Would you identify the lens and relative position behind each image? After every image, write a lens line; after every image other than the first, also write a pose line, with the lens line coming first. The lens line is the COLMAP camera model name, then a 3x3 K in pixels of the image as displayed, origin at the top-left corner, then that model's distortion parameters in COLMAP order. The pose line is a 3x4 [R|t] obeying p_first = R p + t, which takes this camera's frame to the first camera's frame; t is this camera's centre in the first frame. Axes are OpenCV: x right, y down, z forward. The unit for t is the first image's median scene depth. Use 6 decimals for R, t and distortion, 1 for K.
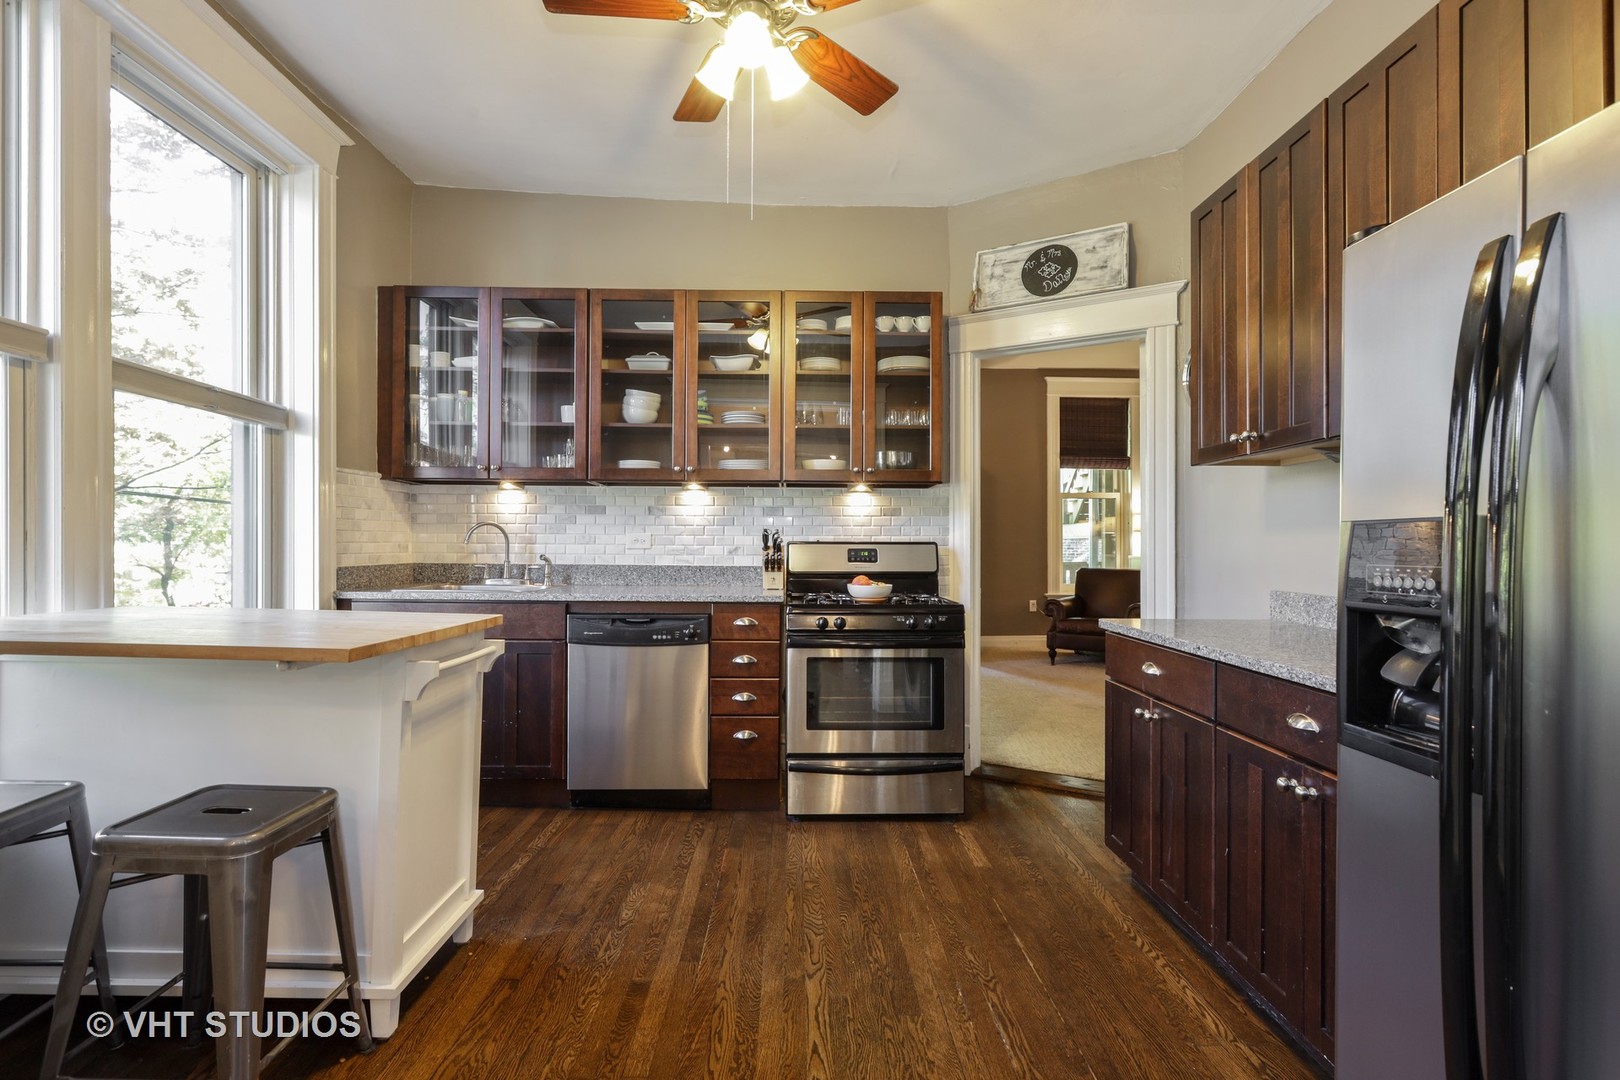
lens RADIAL K [[763.8, 0, 804.3], [0, 763.8, 548.1], [0, 0, 1]] dist [-0.001644, -0.000035]
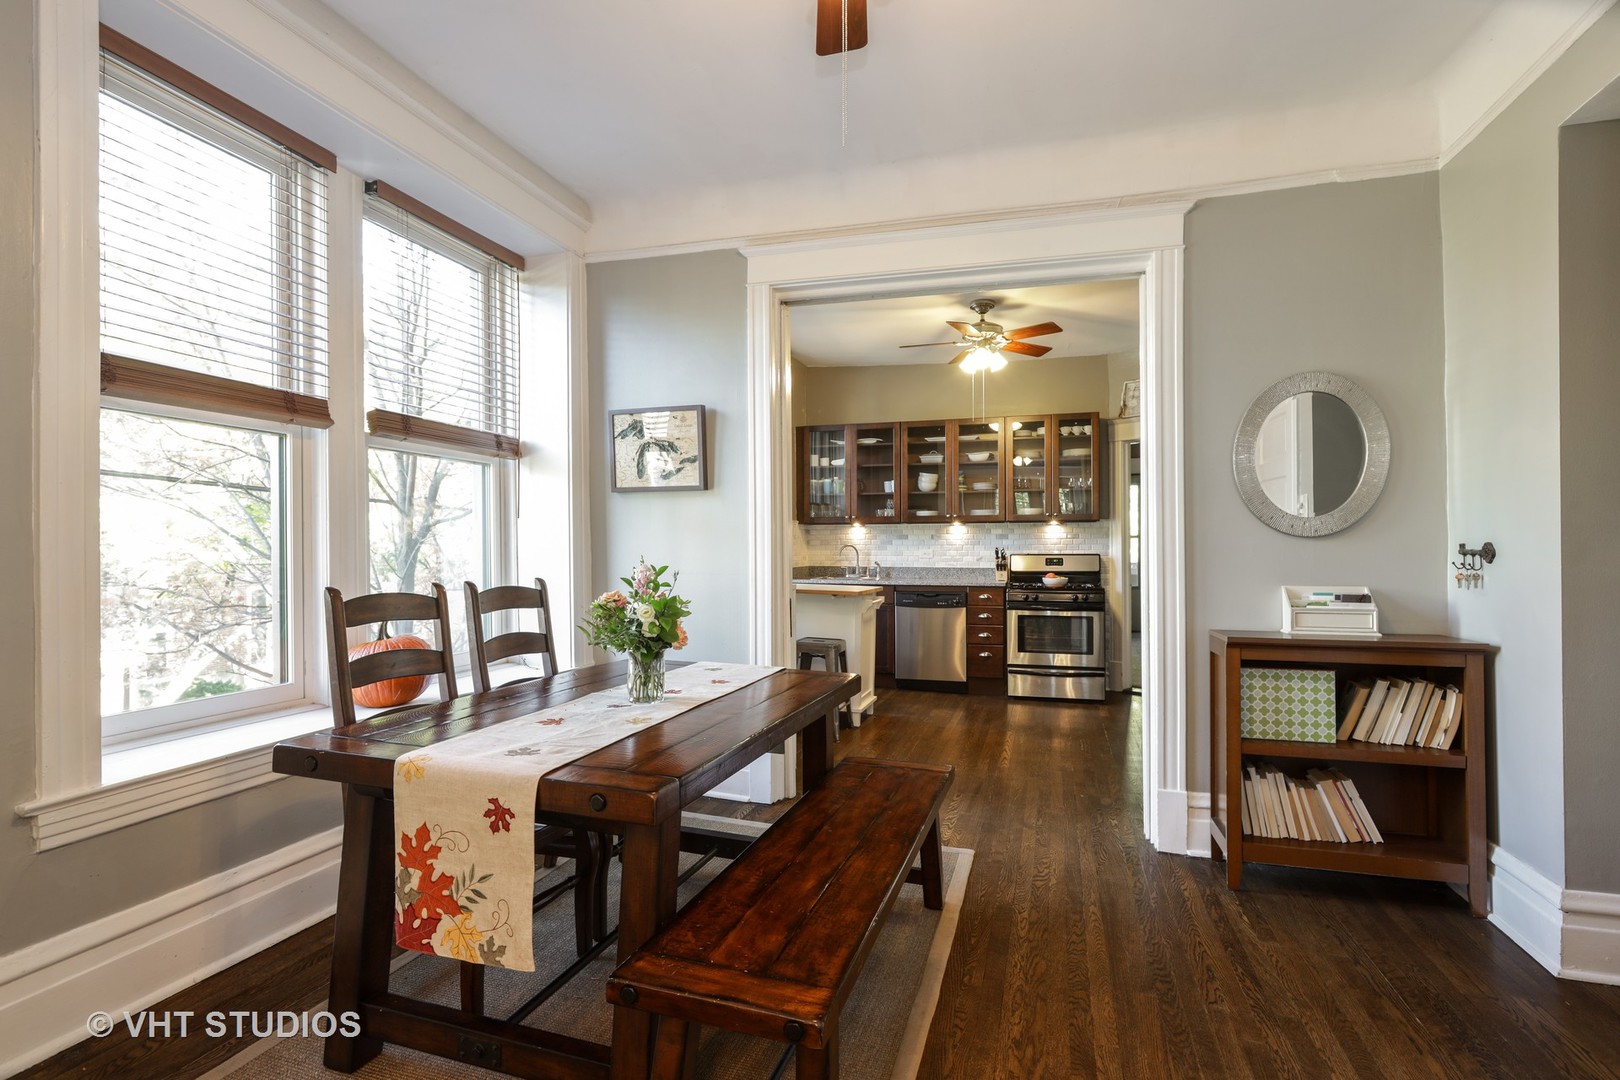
lens RADIAL K [[778.4, 0, 810.0], [0, 778.4, 540.0], [0, 0, 1]] dist [0.001455, 0.000339]
pose [[0.950271, -0.010281, -0.311255, 0.102288], [0.005595, 0.999857, -0.015945, -0.015315], [0.311374, 0.013410, 0.950193, -0.893334]]
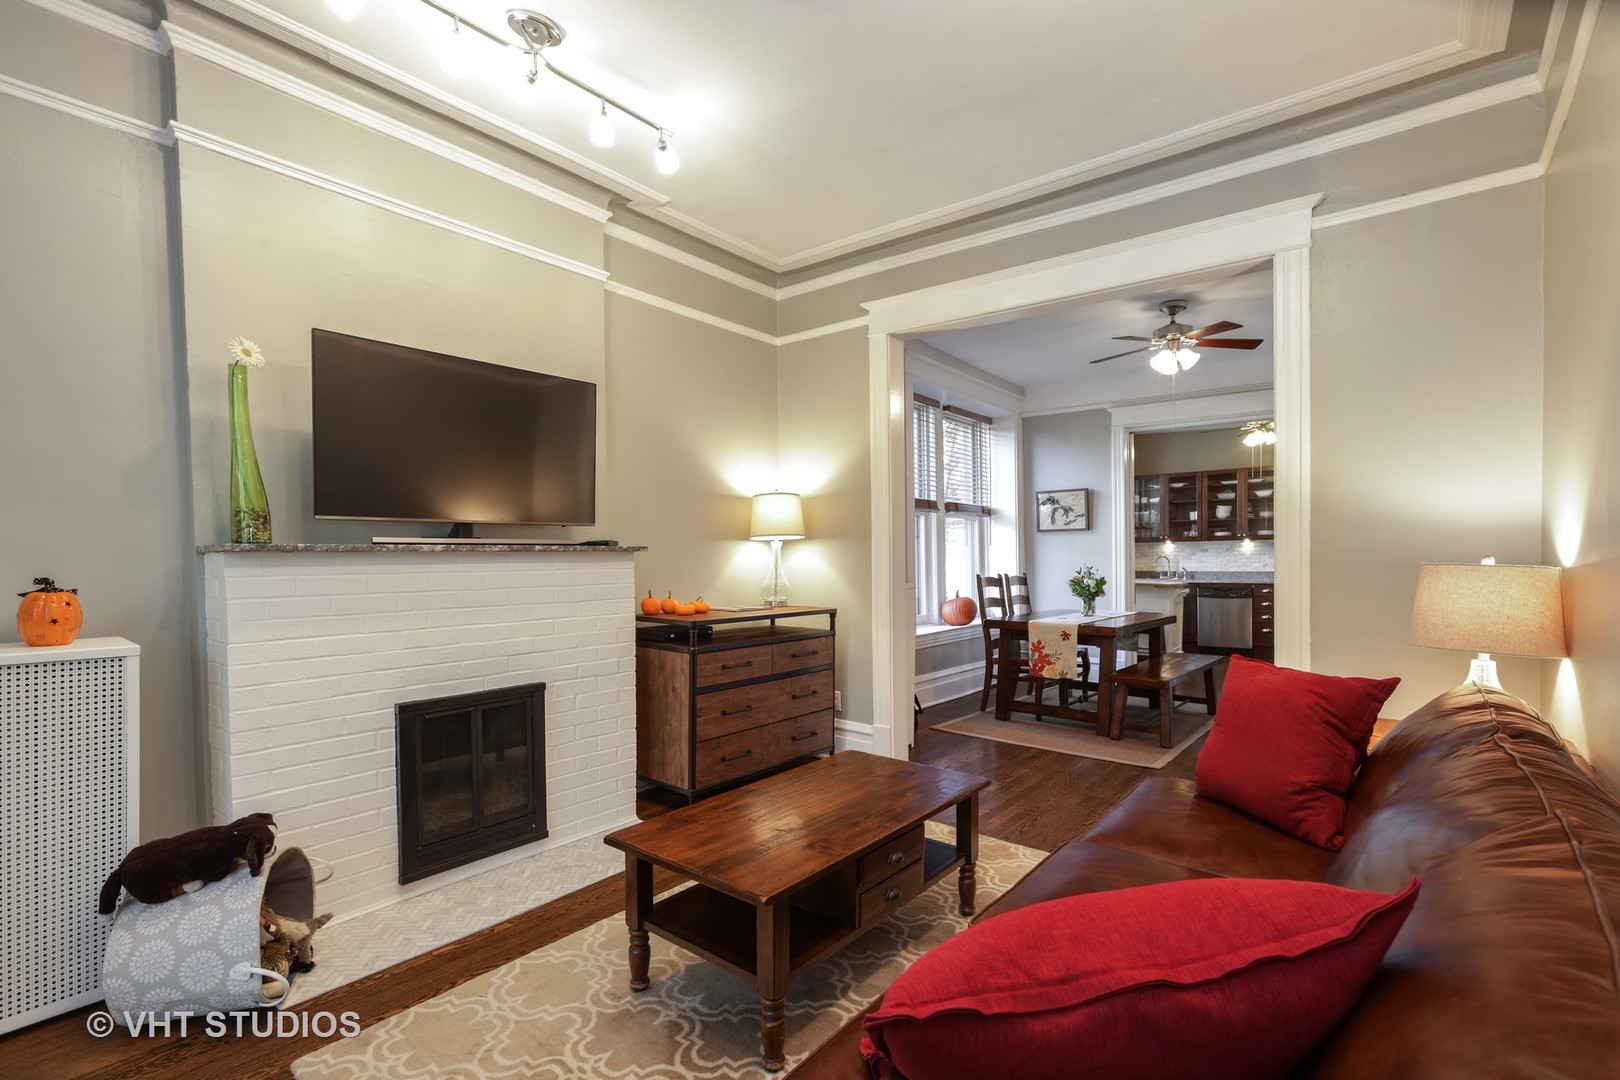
lens RADIAL K [[742.4, 0, 806.9], [0, 742.4, 569.5], [0, 0, 1]] dist [-0.000826, -0.000037]
pose [[0.764744, -0.006102, -0.644306, 0.346677], [0.012118, 0.999915, 0.004914, -0.013701], [0.644220, -0.011565, 0.764752, -1.943954]]
